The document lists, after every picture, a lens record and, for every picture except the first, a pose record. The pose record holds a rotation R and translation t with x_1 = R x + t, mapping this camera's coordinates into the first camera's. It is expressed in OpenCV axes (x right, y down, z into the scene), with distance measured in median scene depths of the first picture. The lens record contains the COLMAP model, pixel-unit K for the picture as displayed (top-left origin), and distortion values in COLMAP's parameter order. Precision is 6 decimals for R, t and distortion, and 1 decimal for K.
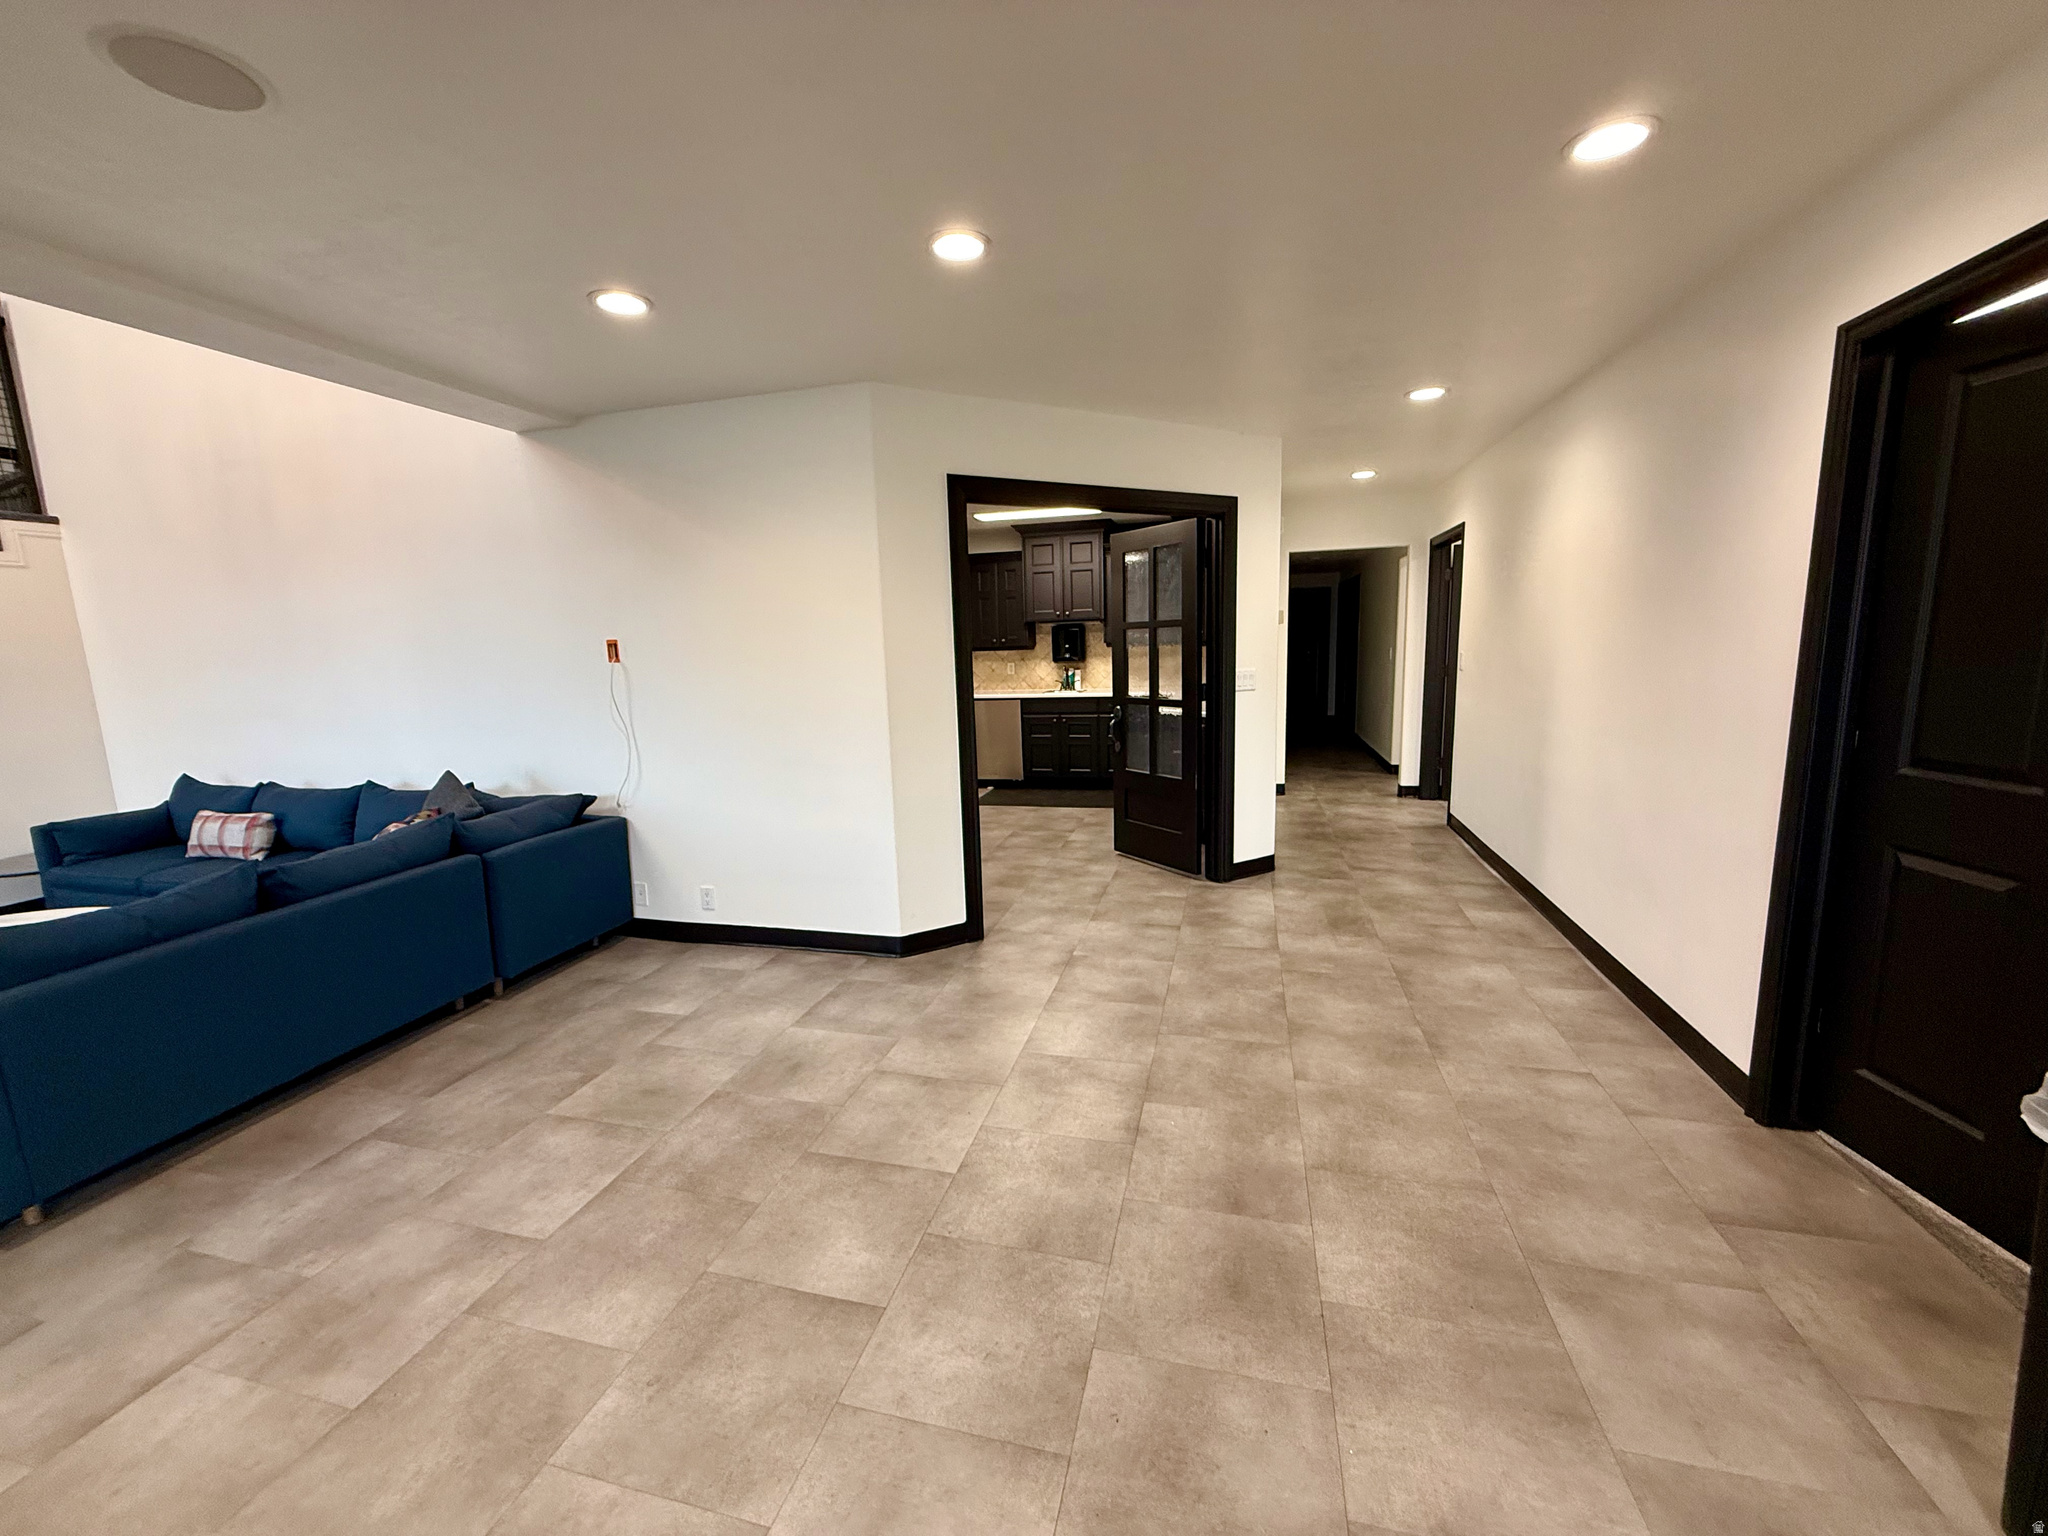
lens RADIAL K [[817.5, 0, 1022.0], [0, 817.5, 761.3], [0, 0, 1]] dist [0.000200, 0.000093]
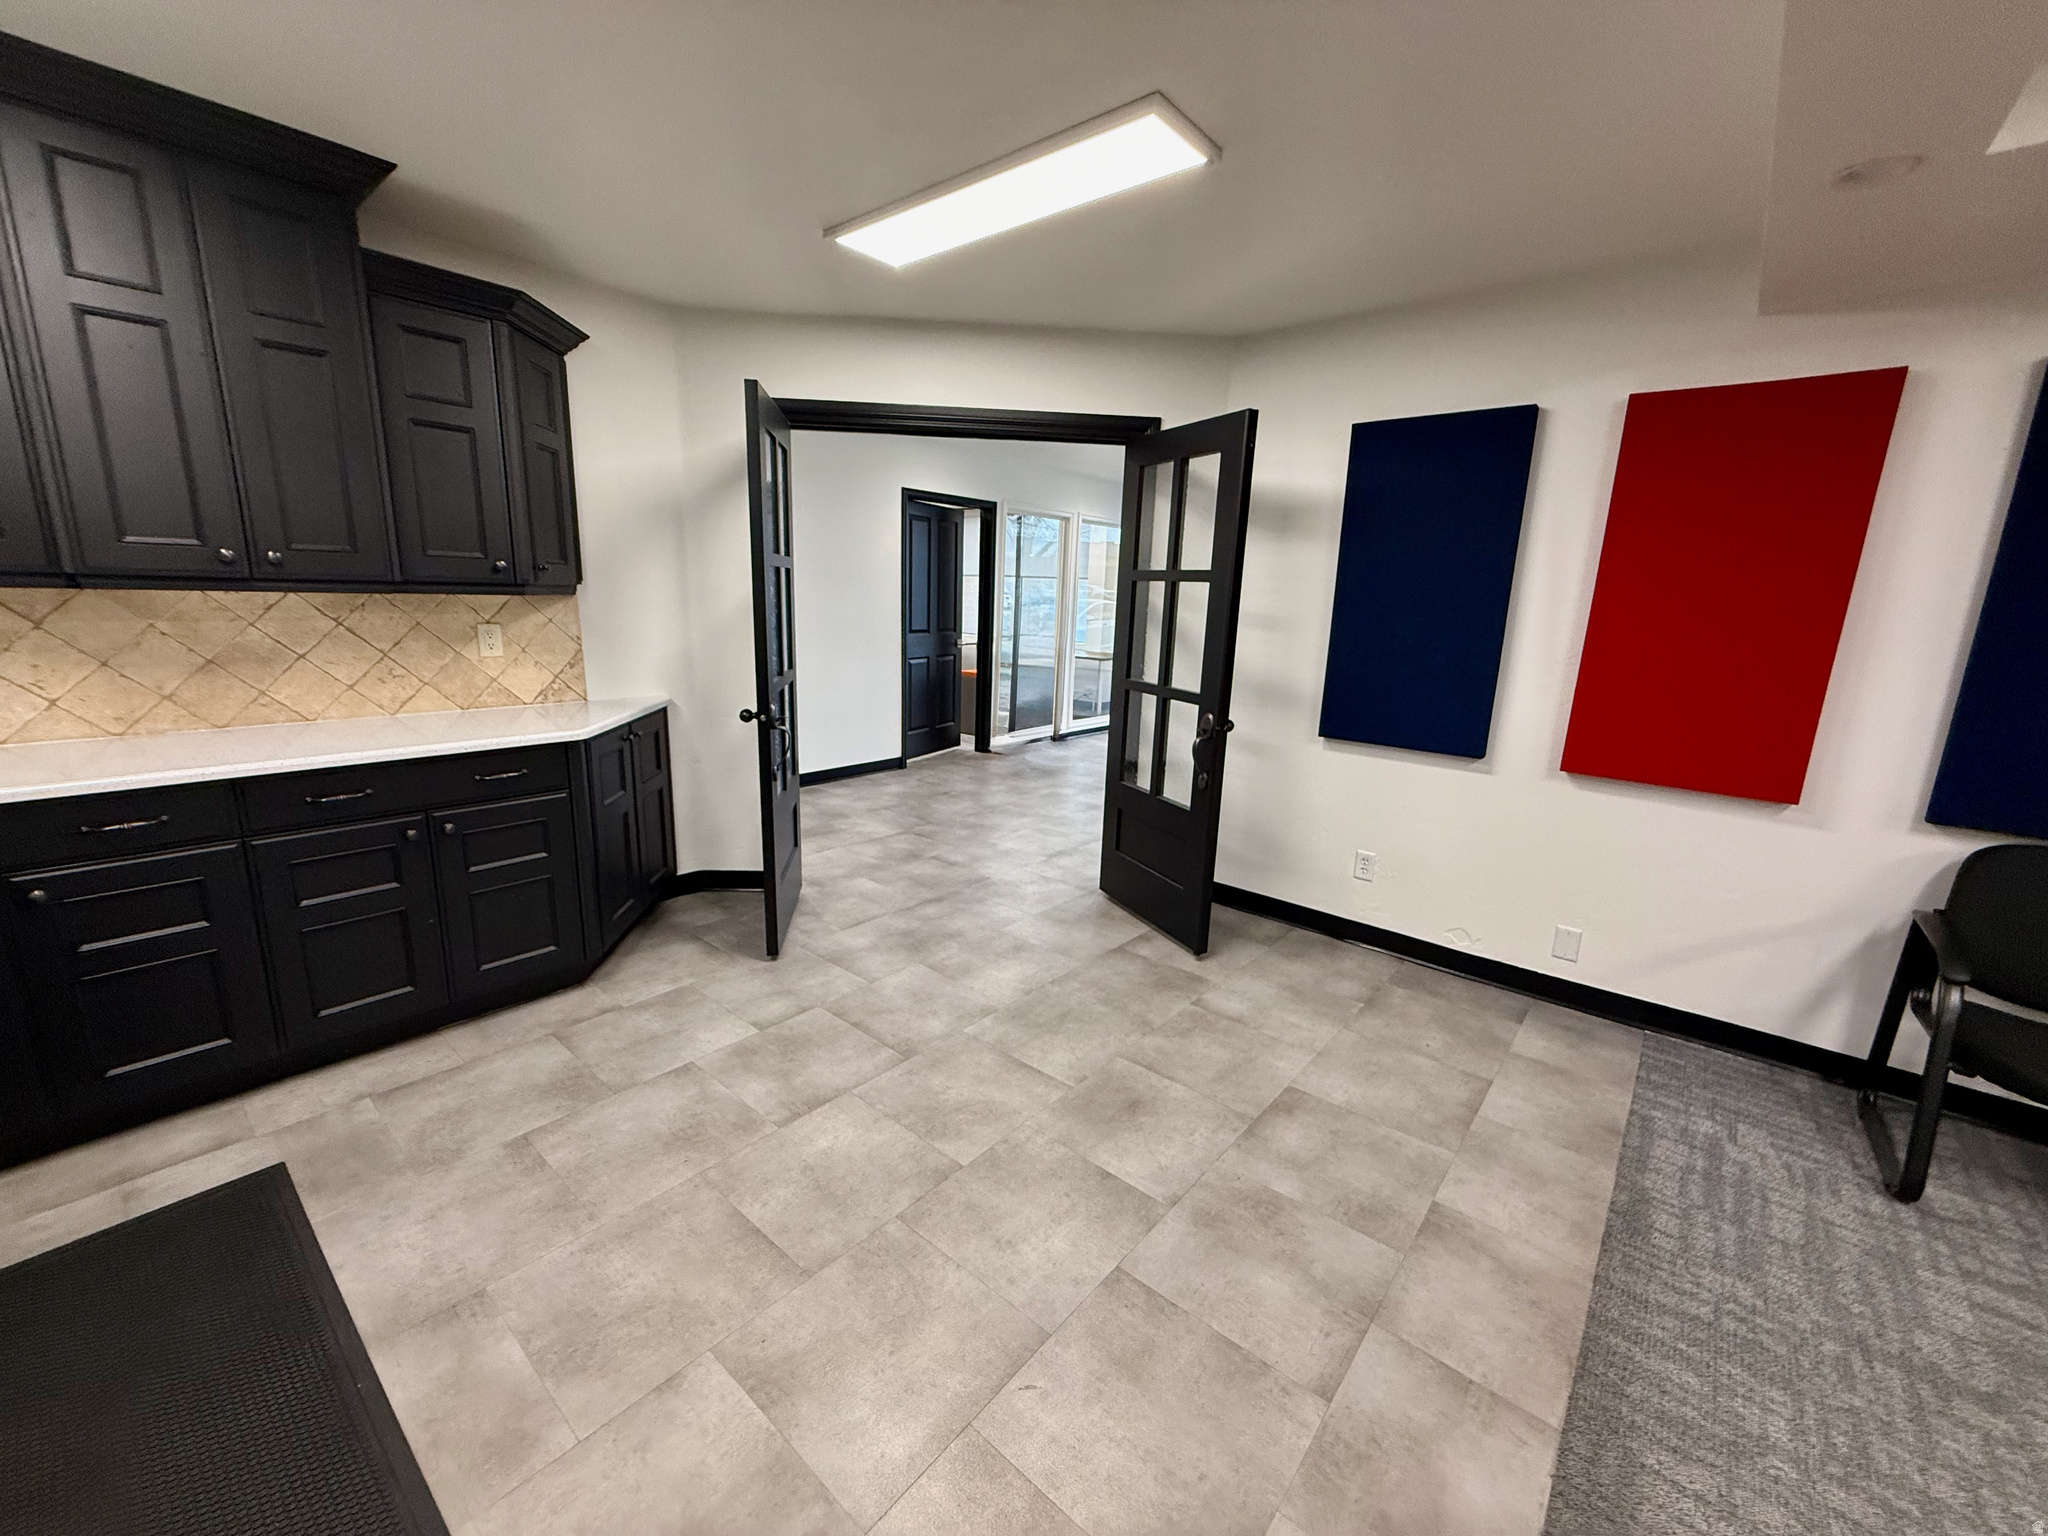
lens RADIAL K [[817.5, 0, 1020.0], [0, 817.5, 767.9], [0, 0, 1]] dist [0.000200, 0.000093]
pose [[-0.901205, -0.089042, 0.424147, -0.408325], [0.060923, 0.942922, 0.327394, -0.288799], [-0.429090, 0.320889, -0.844341, 2.070807]]
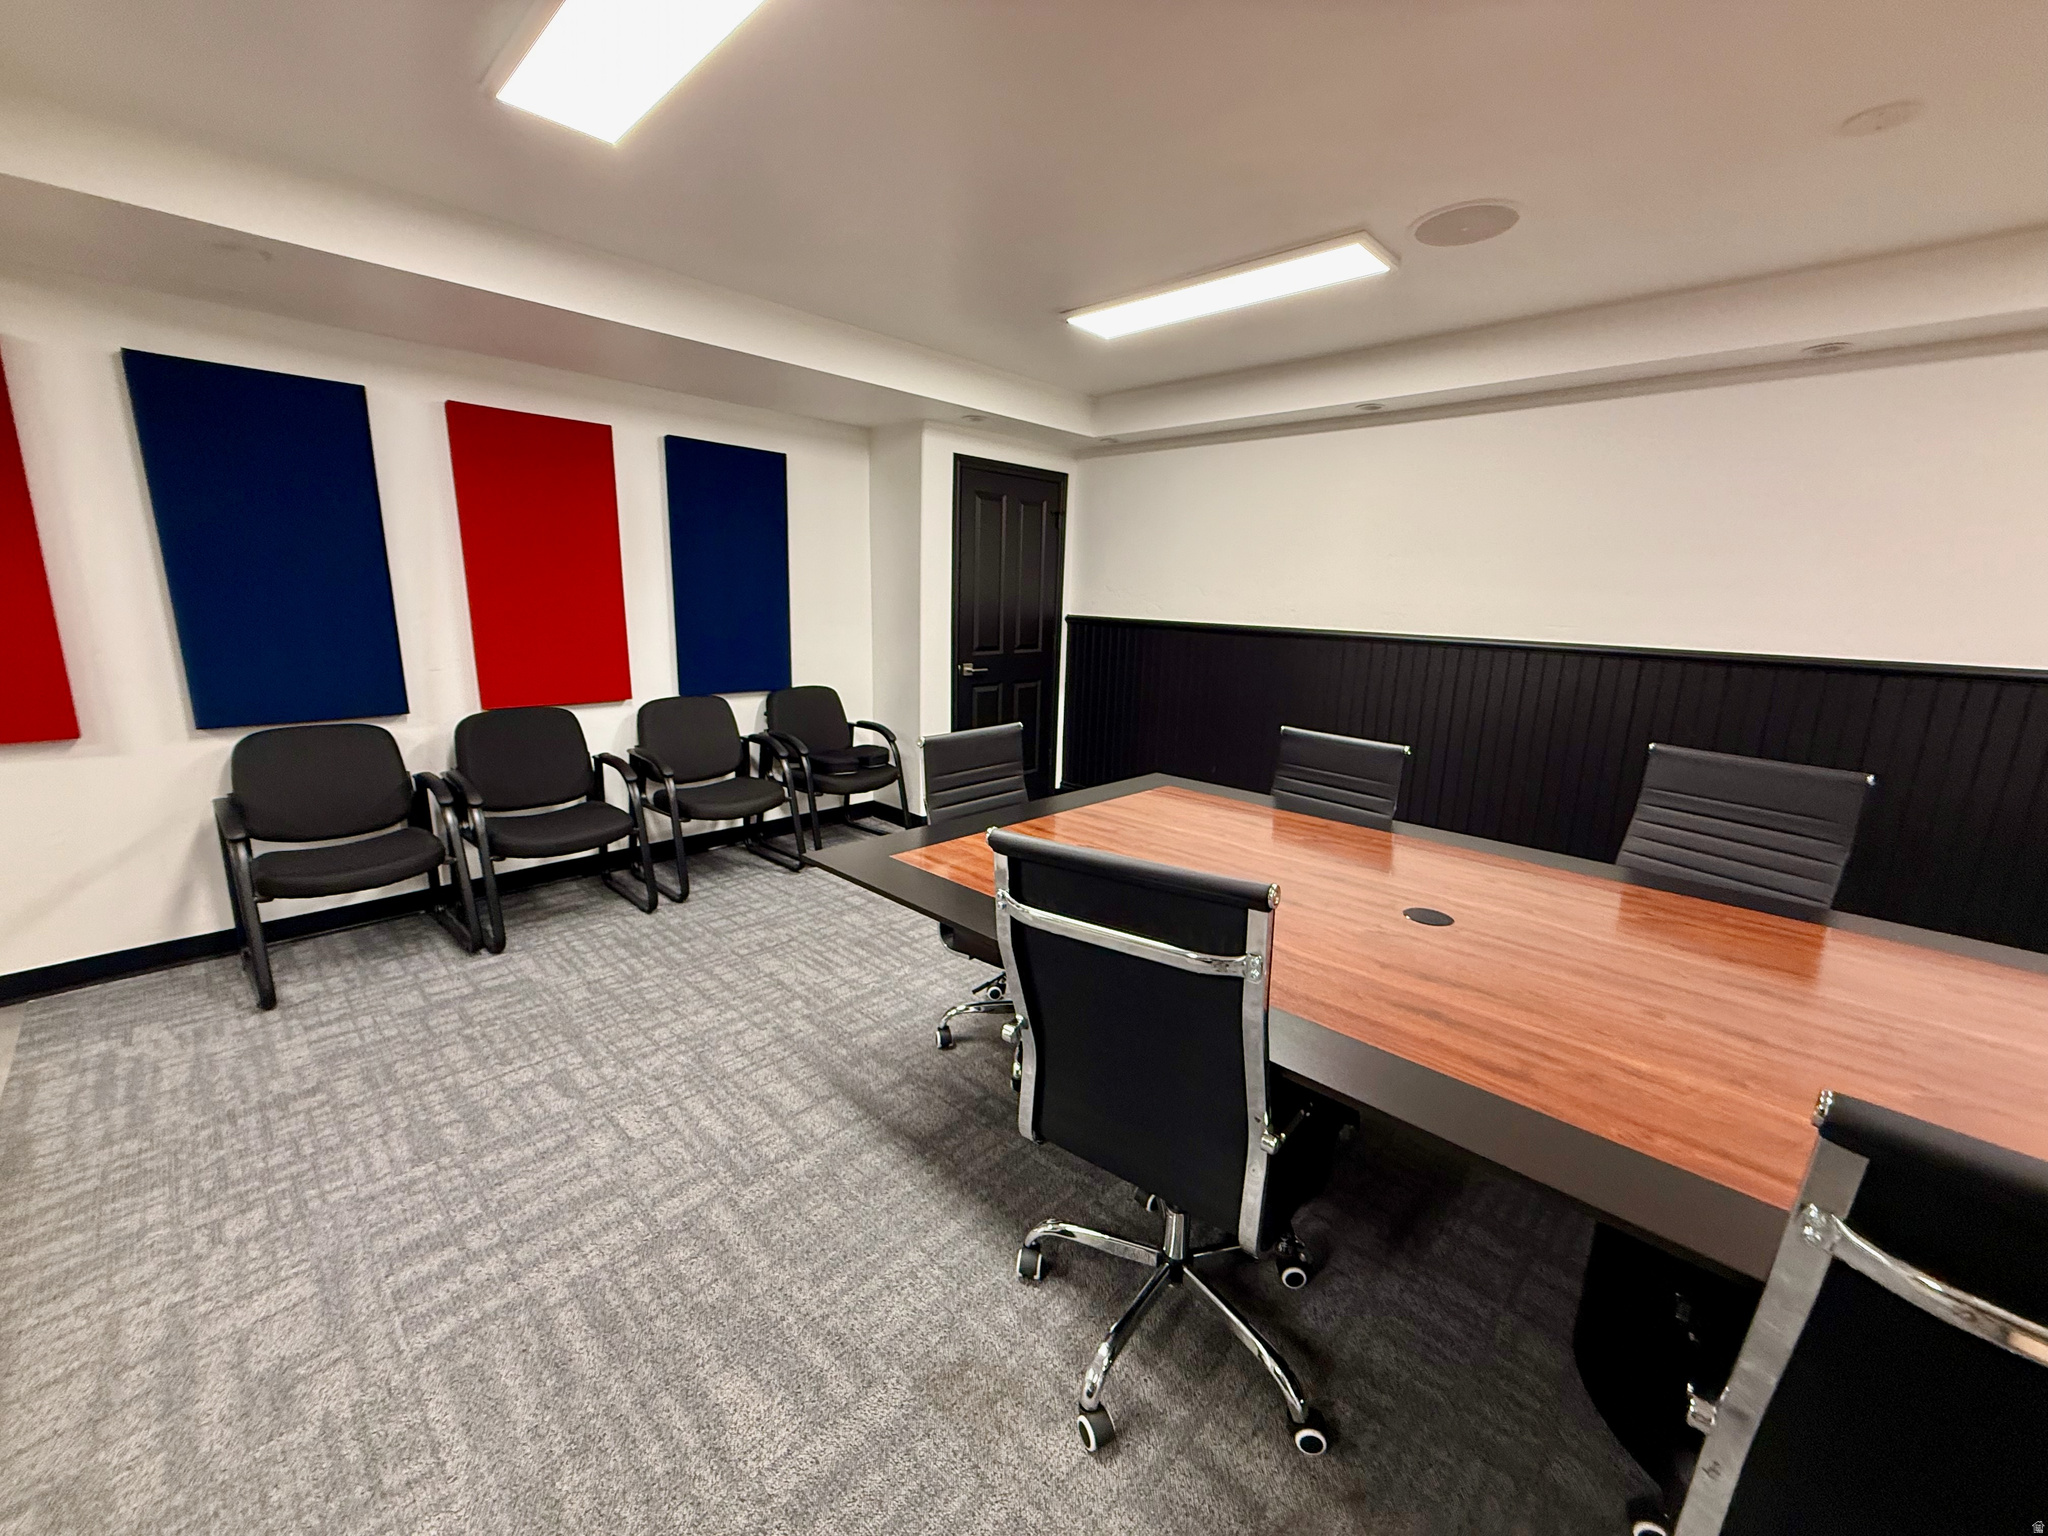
lens RADIAL K [[817.5, 0, 1017.3], [0, 817.5, 764.4], [0, 0, 1]] dist [0.000200, 0.000093]
pose [[-0.491538, 0.201163, -0.847304, -0.493732], [-0.137986, 0.942673, 0.303854, -0.315829], [0.859855, 0.266272, -0.435602, 2.282169]]
